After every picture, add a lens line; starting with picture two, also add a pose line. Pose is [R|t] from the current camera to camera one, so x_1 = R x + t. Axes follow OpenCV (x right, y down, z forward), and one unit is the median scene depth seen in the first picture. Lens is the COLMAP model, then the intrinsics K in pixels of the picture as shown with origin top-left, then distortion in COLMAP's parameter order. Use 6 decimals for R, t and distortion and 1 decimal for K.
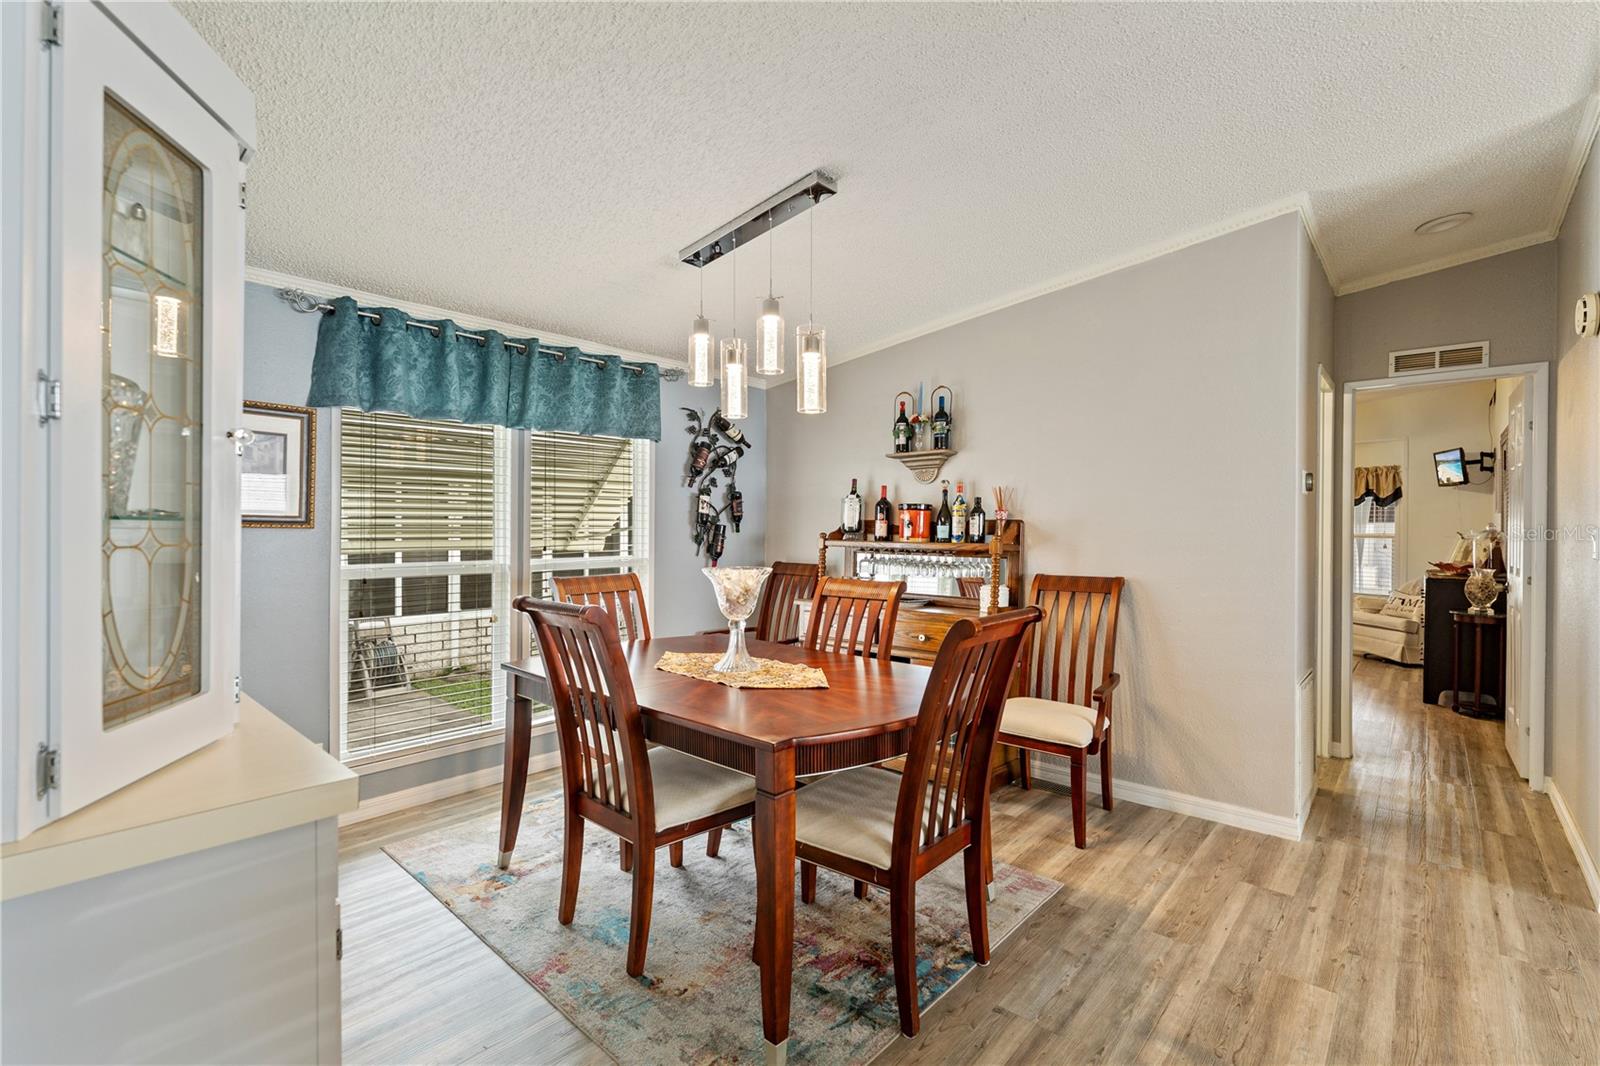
lens RADIAL K [[713.3, 0, 804.7], [0, 713.3, 530.2], [0, 0, 1]] dist [0.000076, -0.000030]
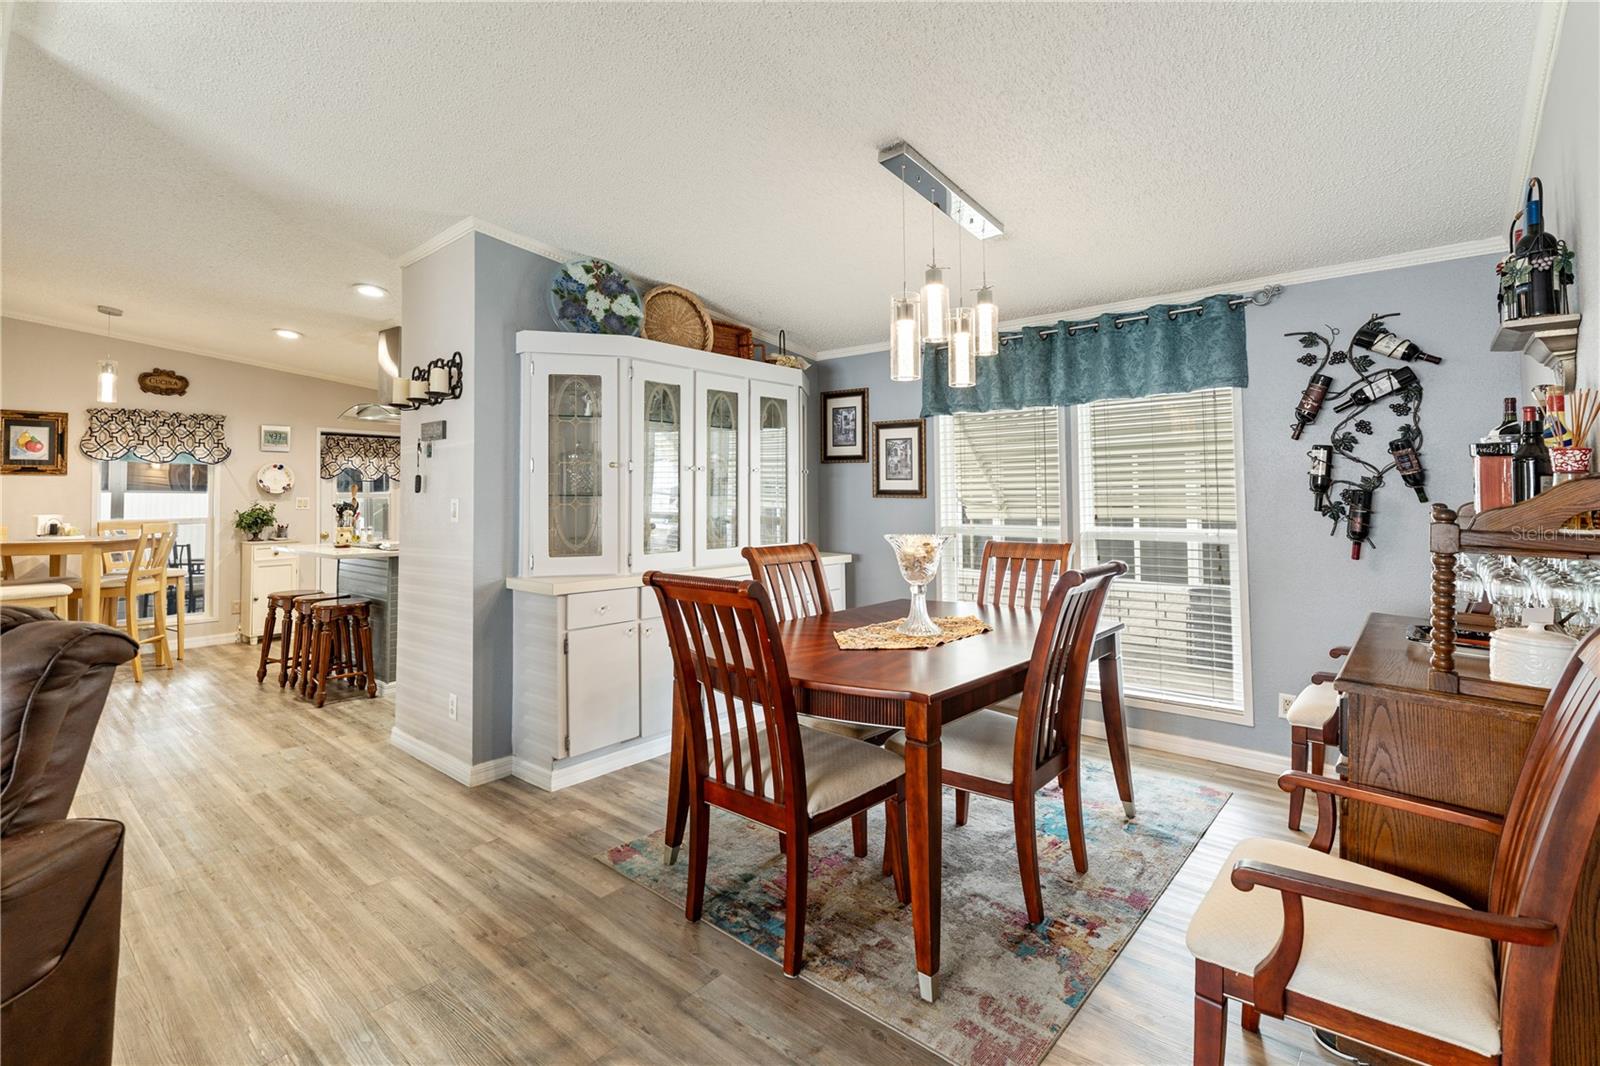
lens RADIAL K [[728.3, 0, 803.2], [0, 728.3, 471.3], [0, 0, 1]] dist [0.000289, -0.000097]
pose [[0.015513, -0.036672, -0.999207, 0.558270], [0.001505, 0.999327, -0.036653, -0.000785], [0.999879, -0.000935, 0.015558, 0.464032]]
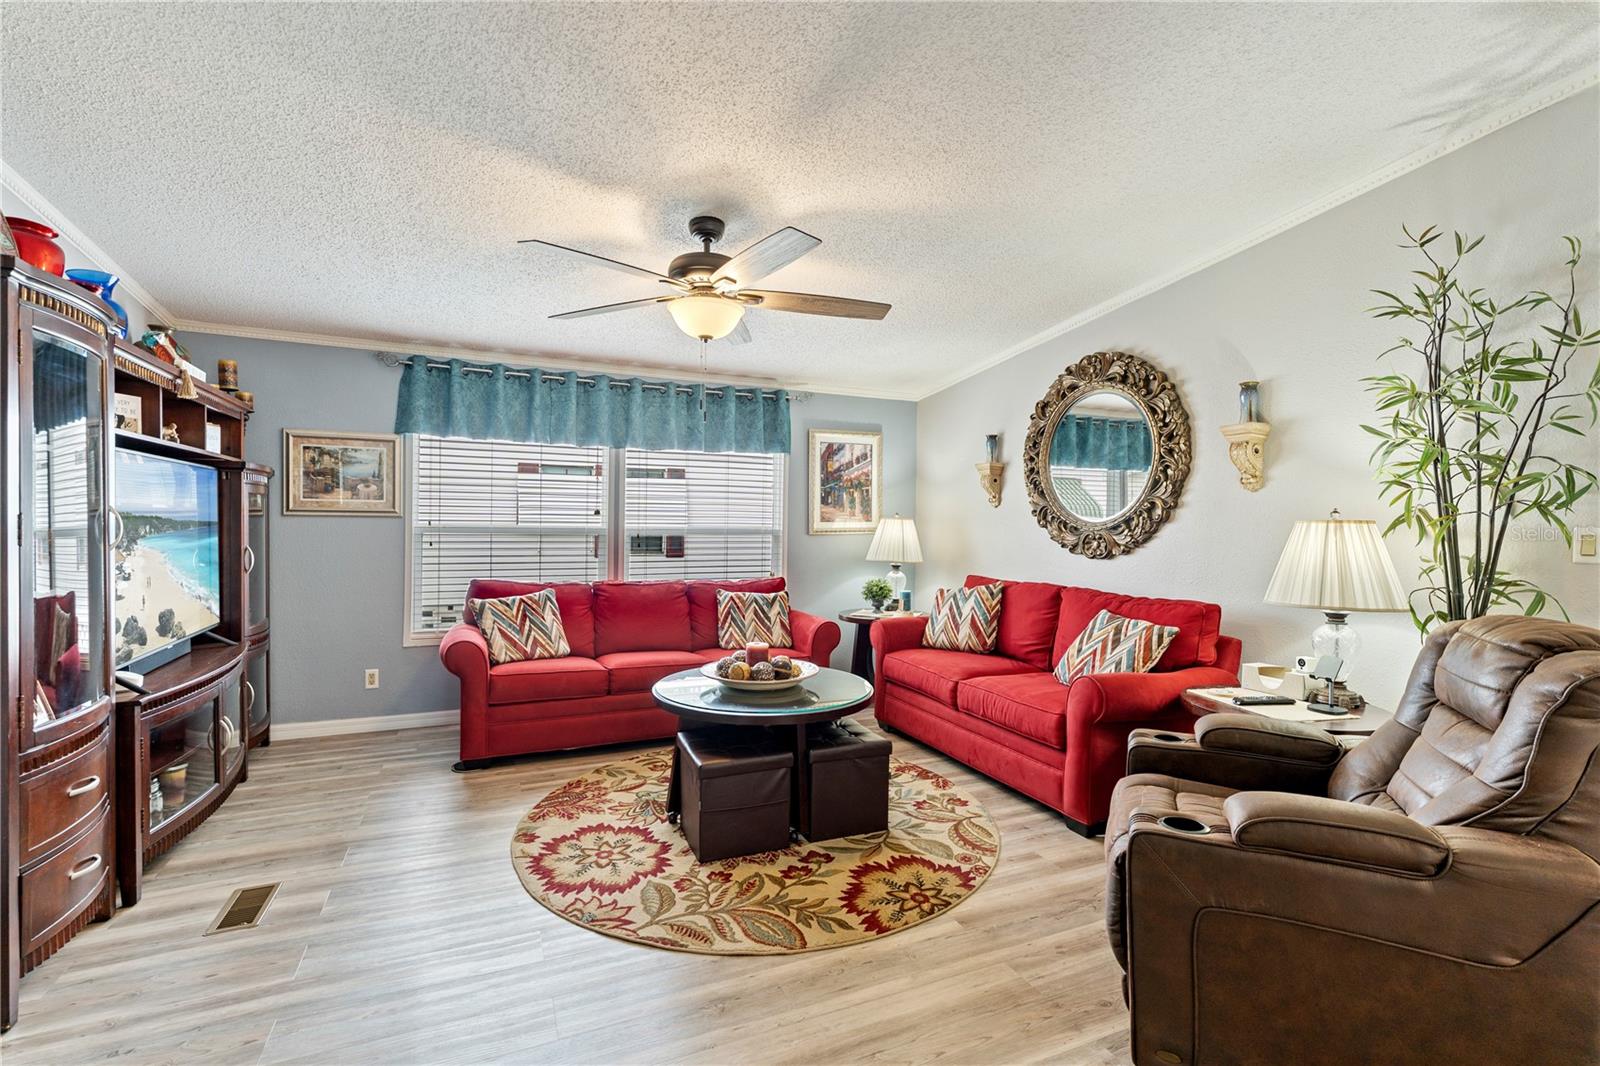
lens RADIAL K [[708.0, 0, 793.0], [0, 708.0, 530.7], [0, 0, 1]] dist [0.001340, 0.000128]
pose [[-0.905561, -0.018625, 0.423806, 0.413816], [-0.012736, 0.999779, 0.016724, 0.000133], [-0.424024, 0.009747, -0.905598, 0.566362]]
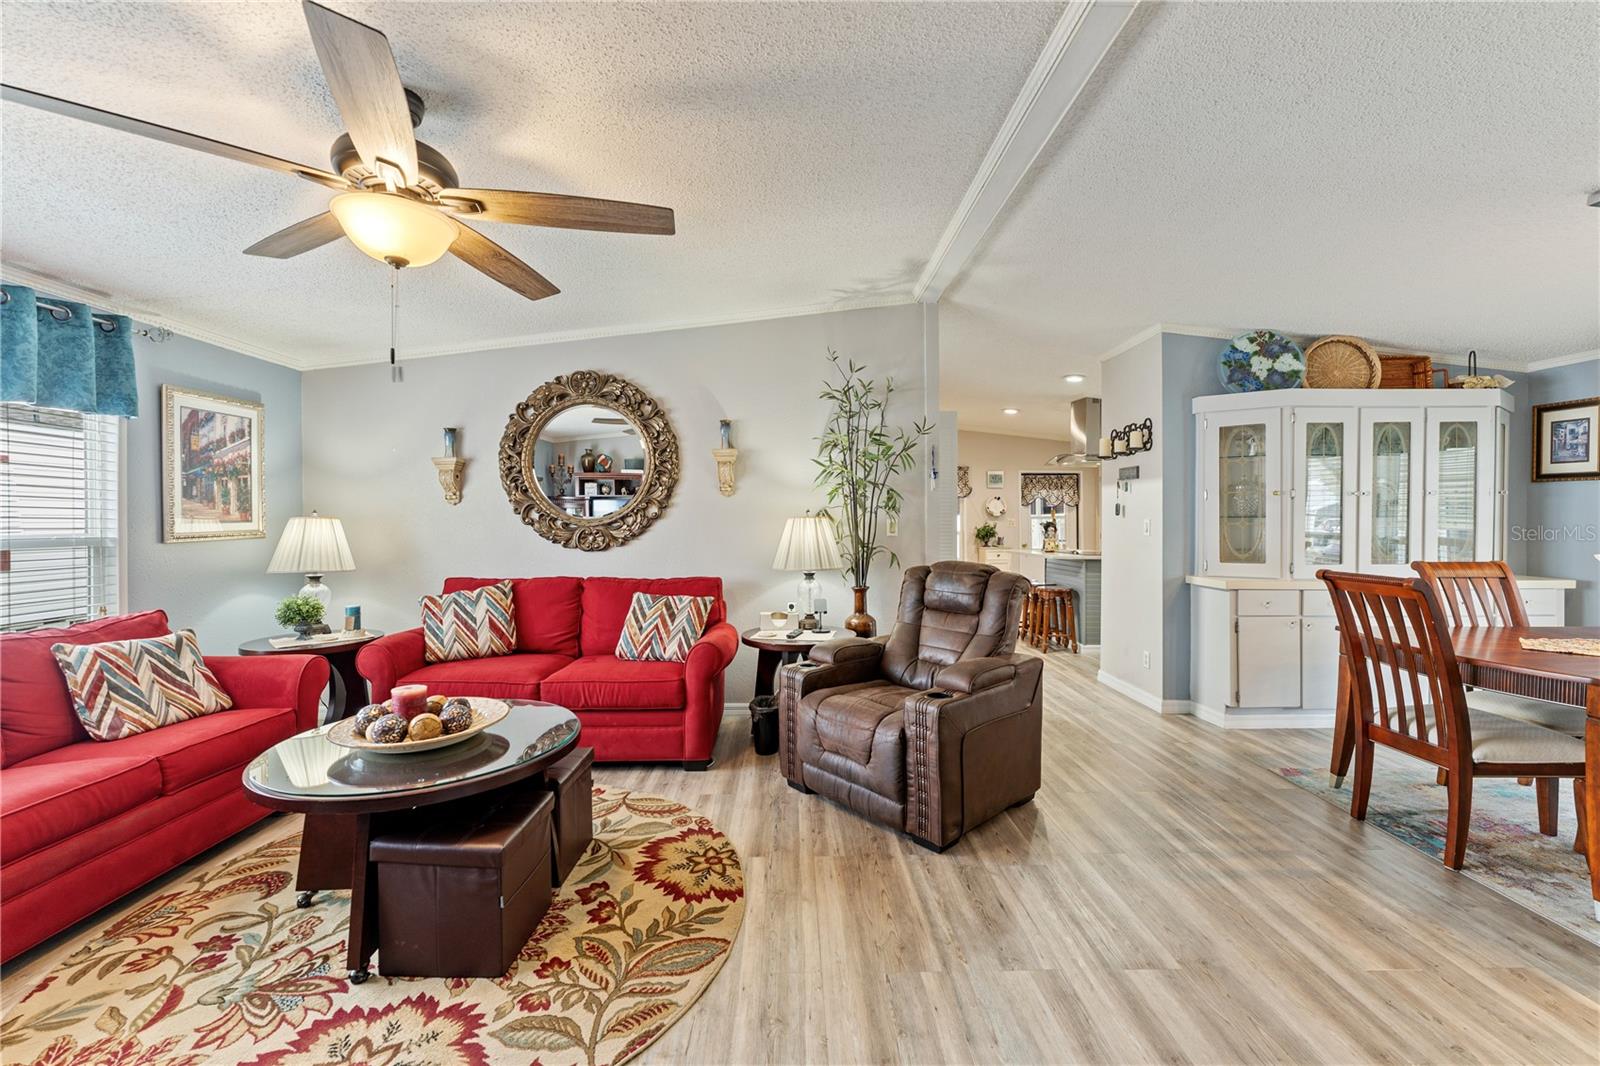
lens RADIAL K [[654.9, 0, 798.1], [0, 654.9, 531.2], [0, 0, 1]] dist [-0.005483, 0.000472]
pose [[-0.740565, 0.011648, -0.671884, 0.854414], [-0.000151, 0.999847, 0.017500, 0.000162], [0.671985, 0.013062, -0.740450, 0.494073]]
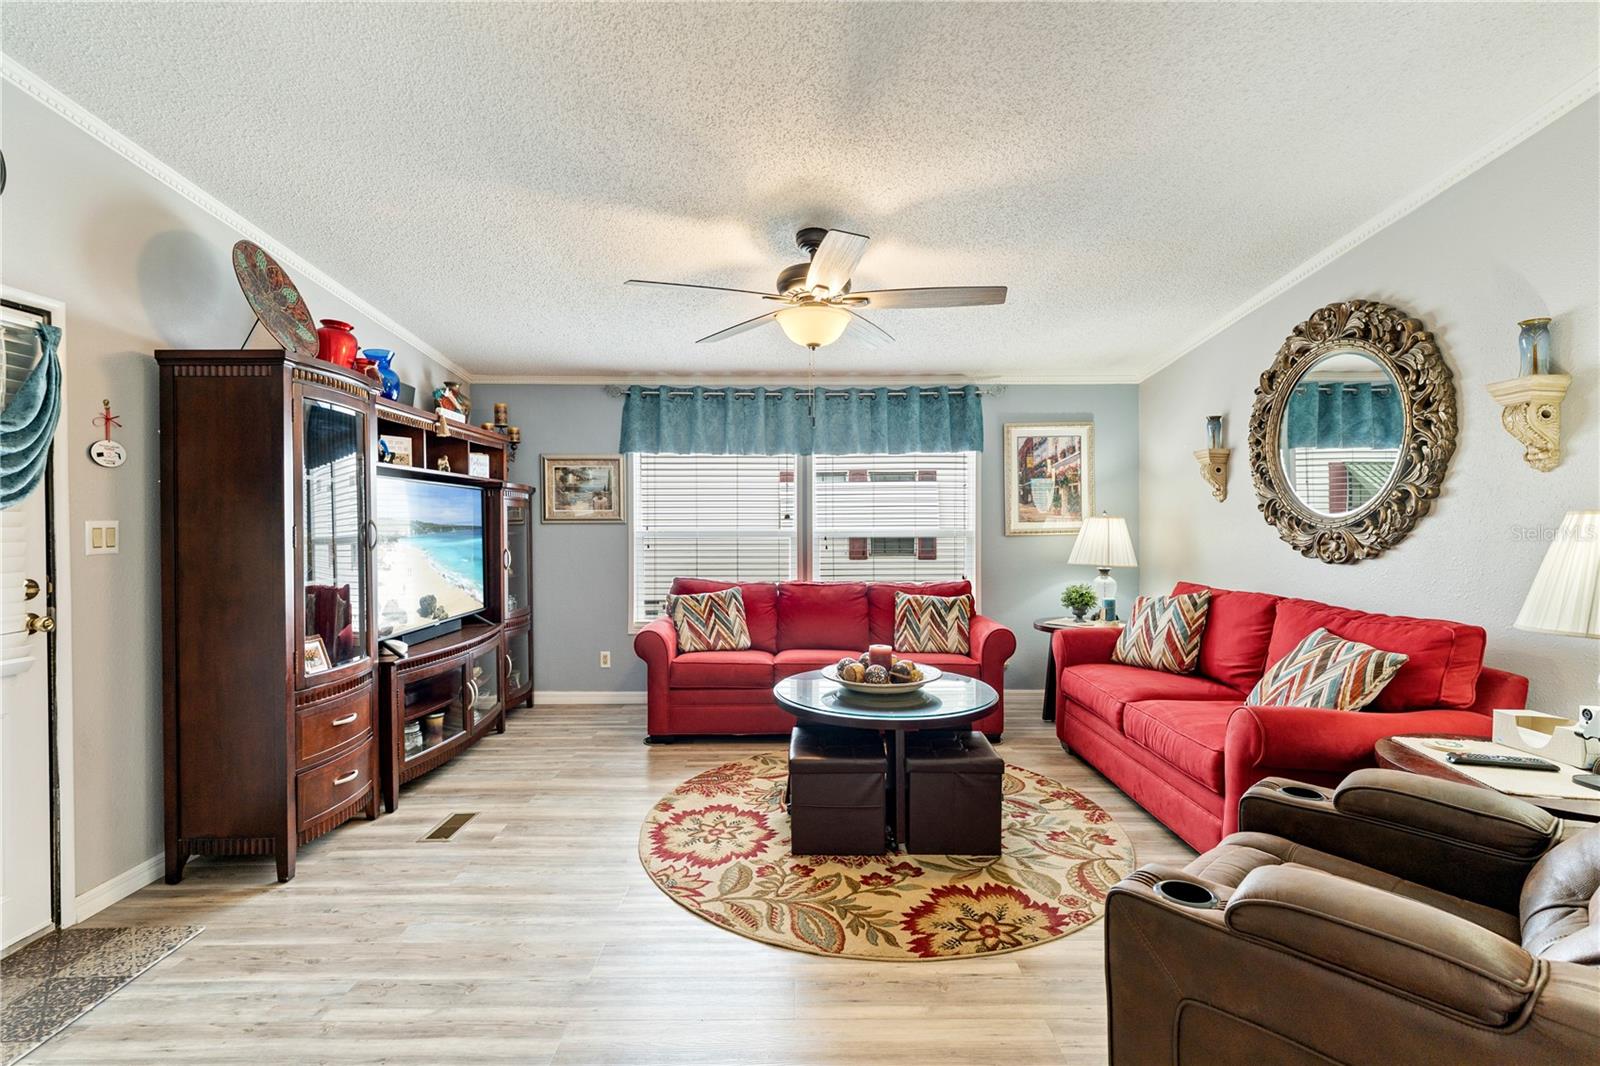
lens RADIAL K [[708.5, 0, 799.9], [0, 708.5, 529.5], [0, 0, 1]] dist [0.000669, 0.000014]
pose [[-0.663903, -0.007508, 0.747781, 0.272617], [0.004032, 0.999899, 0.013619, -0.000524], [-0.747807, 0.012056, -0.663806, 0.466548]]
